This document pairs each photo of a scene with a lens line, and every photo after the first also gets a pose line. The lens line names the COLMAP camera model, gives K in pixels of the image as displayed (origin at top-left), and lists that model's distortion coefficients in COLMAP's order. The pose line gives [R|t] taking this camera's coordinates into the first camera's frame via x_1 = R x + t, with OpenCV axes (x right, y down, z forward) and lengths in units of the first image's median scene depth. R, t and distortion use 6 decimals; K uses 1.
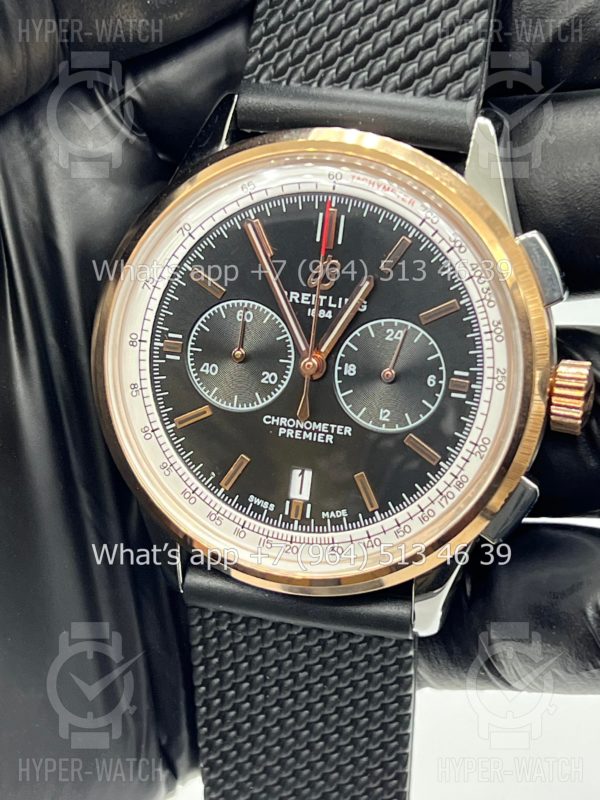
lens RADIAL K [[1953.5, 0, 297.3], [0, 1953.5, 398.1], [0, 0, 1]] dist [0.273829, 0.000000]
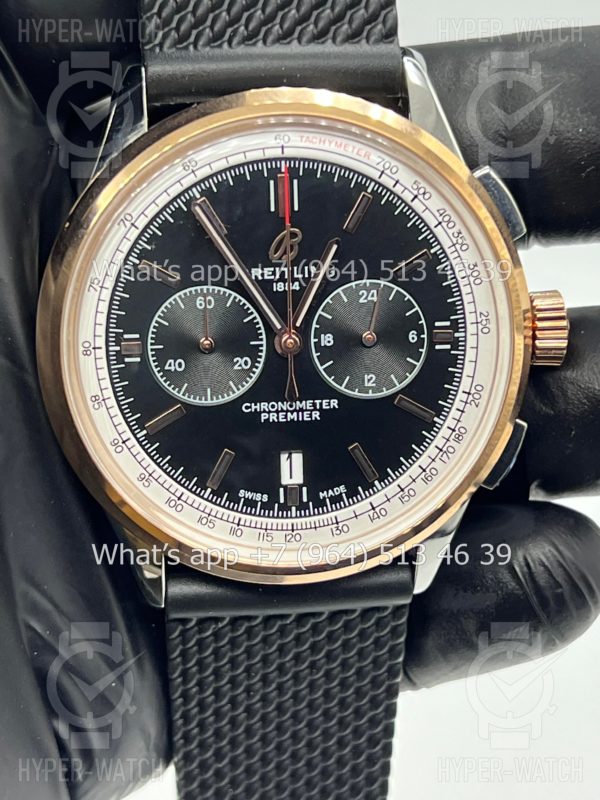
lens RADIAL K [[1953.5, 0, 301.0], [0, 1953.5, 398.8], [0, 0, 1]] dist [0.273829, 0.000000]
pose [[0.937257, -0.181372, 0.297748, -0.270797], [0.170684, 0.983389, 0.061747, -0.046818], [-0.304002, -0.007052, 0.952645, 0.098879]]
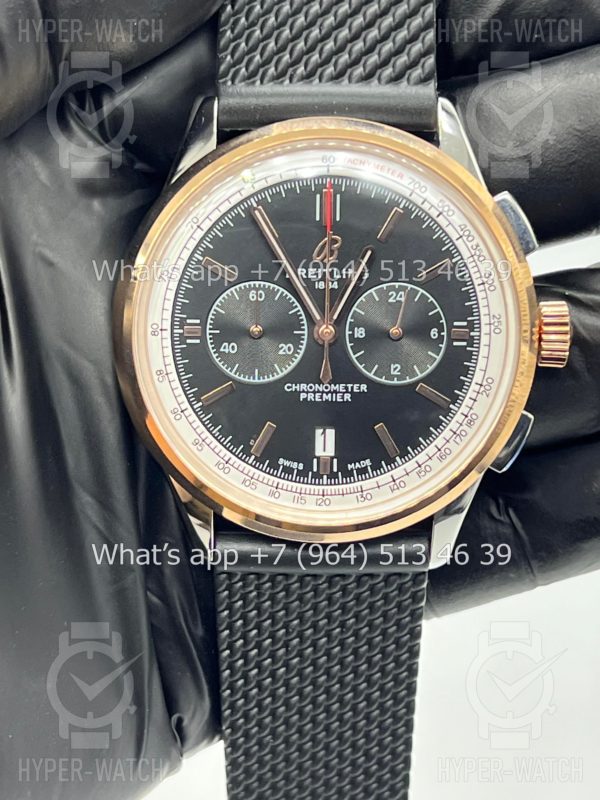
lens RADIAL K [[1953.5, 0, 304.9], [0, 1953.5, 400.6], [0, 0, 1]] dist [0.273829, 0.000000]
pose [[0.965941, -0.118231, 0.230174, -0.260709], [0.125297, 0.991986, -0.016272, 0.037577], [-0.226406, 0.044558, 0.973013, -0.068223]]
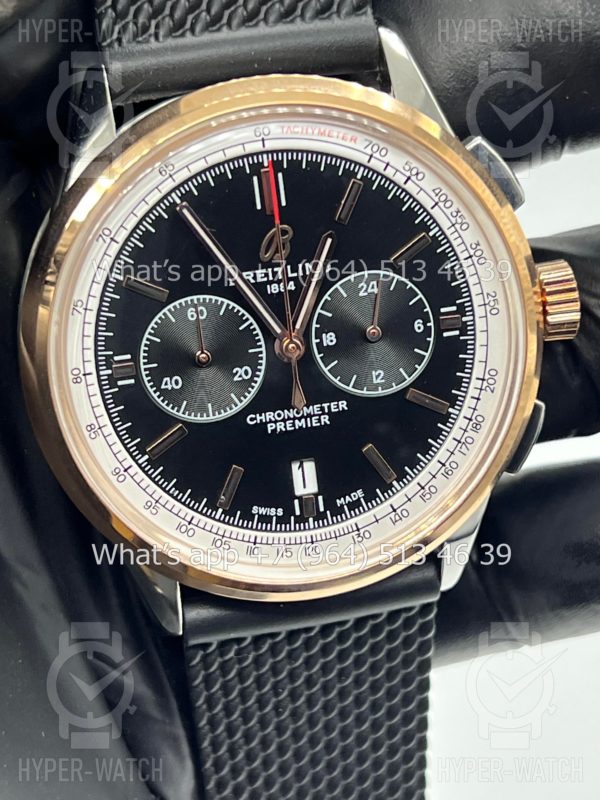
lens RADIAL K [[1953.5, 0, 299.8], [0, 1953.5, 400.7], [0, 0, 1]] dist [0.273829, 0.000000]
pose [[0.898196, -0.290305, 0.330102, -0.285910], [0.265480, 0.956740, 0.119033, -0.096758], [-0.350378, -0.019279, 0.936410, 0.167212]]
